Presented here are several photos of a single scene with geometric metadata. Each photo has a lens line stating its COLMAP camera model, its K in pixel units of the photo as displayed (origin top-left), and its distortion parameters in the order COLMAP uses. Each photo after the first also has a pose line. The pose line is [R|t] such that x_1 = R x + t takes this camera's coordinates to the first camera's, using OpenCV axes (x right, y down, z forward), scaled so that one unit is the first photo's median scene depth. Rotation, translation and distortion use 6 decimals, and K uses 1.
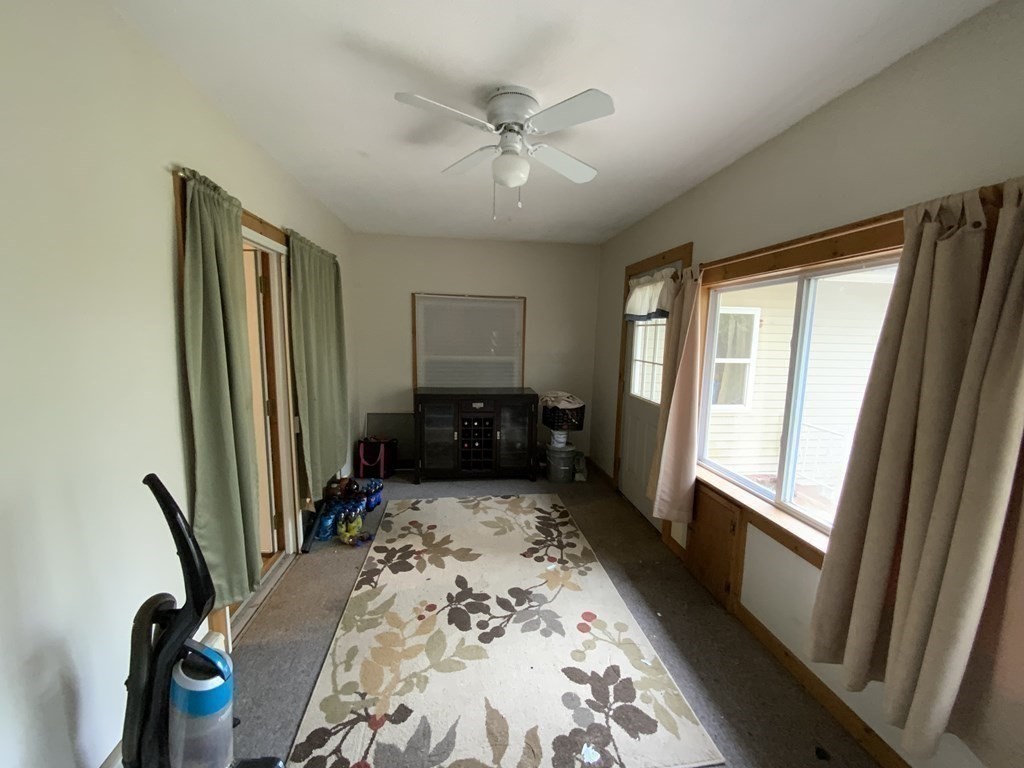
lens RADIAL K [[415.9, 0, 510.5], [0, 415.9, 387.8], [0, 0, 1]] dist [-0.005892, -0.001799]
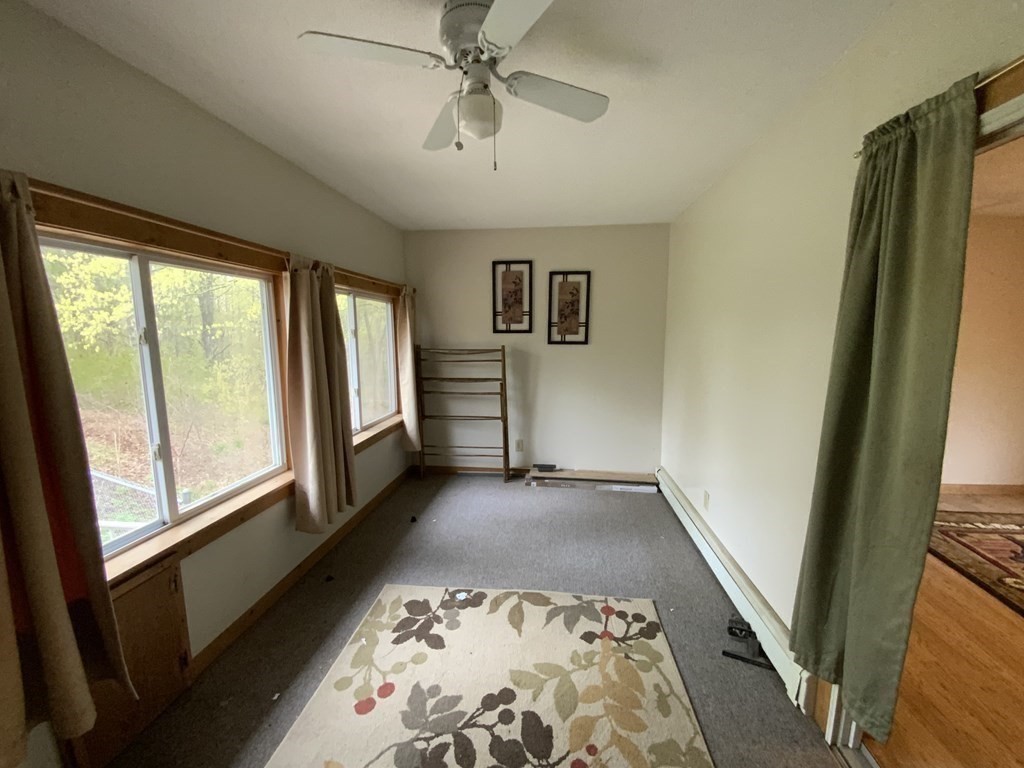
lens RADIAL K [[415.9, 0, 508.5], [0, 415.9, 389.1], [0, 0, 1]] dist [-0.005892, -0.001799]
pose [[-0.970493, -0.048559, 0.236190, -0.247528], [0.015925, 0.964467, 0.263722, -0.226964], [-0.240604, 0.259702, -0.935235, 1.747693]]
